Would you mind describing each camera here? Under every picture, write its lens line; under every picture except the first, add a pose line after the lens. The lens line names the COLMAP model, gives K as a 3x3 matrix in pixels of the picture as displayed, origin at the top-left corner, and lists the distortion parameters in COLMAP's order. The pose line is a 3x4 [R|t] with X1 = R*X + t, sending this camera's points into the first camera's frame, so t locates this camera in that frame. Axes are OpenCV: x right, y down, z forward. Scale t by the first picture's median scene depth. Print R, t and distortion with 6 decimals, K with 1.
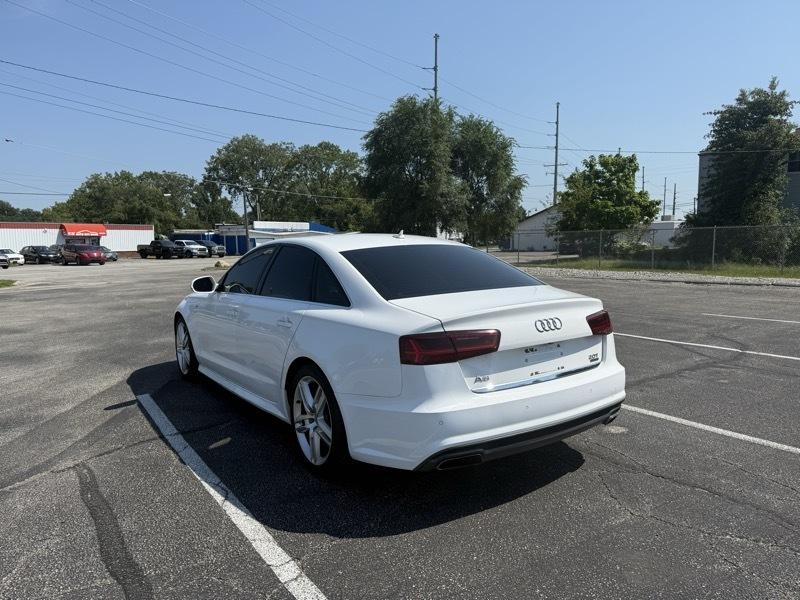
lens RADIAL K [[572.7, 0, 400.0], [0, 572.7, 300.0], [0, 0, 1]] dist [0.060937, -0.080675]
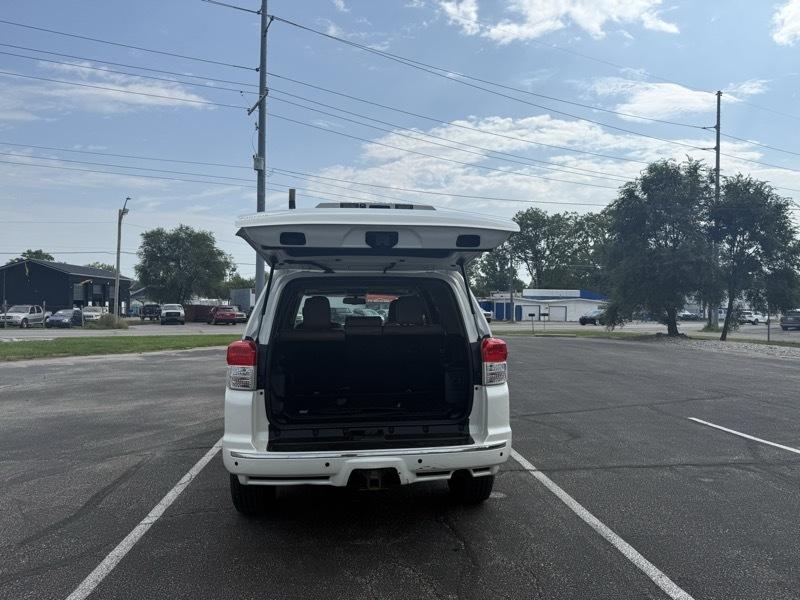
lens RADIAL K [[568.0, 0, 400.0], [0, 568.0, 300.0], [0, 0, 1]] dist [0.057215, -0.075913]
pose [[0.874663, 0.010652, -0.484614, 0.061161], [-0.065778, 0.993119, -0.096893, -0.002657], [0.480247, 0.116626, 0.869345, -0.008804]]
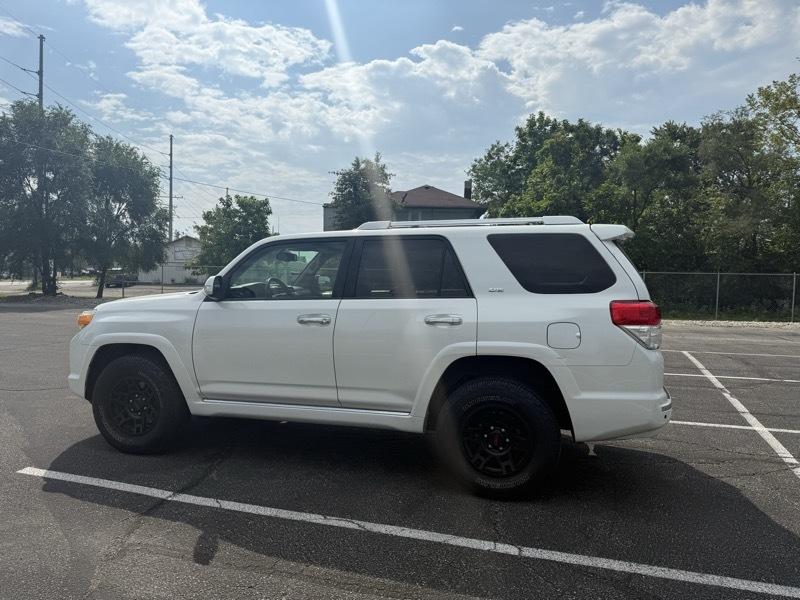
lens RADIAL K [[567.8, 0, 398.7], [0, 567.8, 306.4], [0, 0, 1]] dist [0.057981, -0.080733]
pose [[0.778448, -0.004727, 0.627692, -0.054958], [0.033911, 0.998828, -0.034533, -0.001180], [-0.626793, 0.048168, 0.777696, 0.007075]]
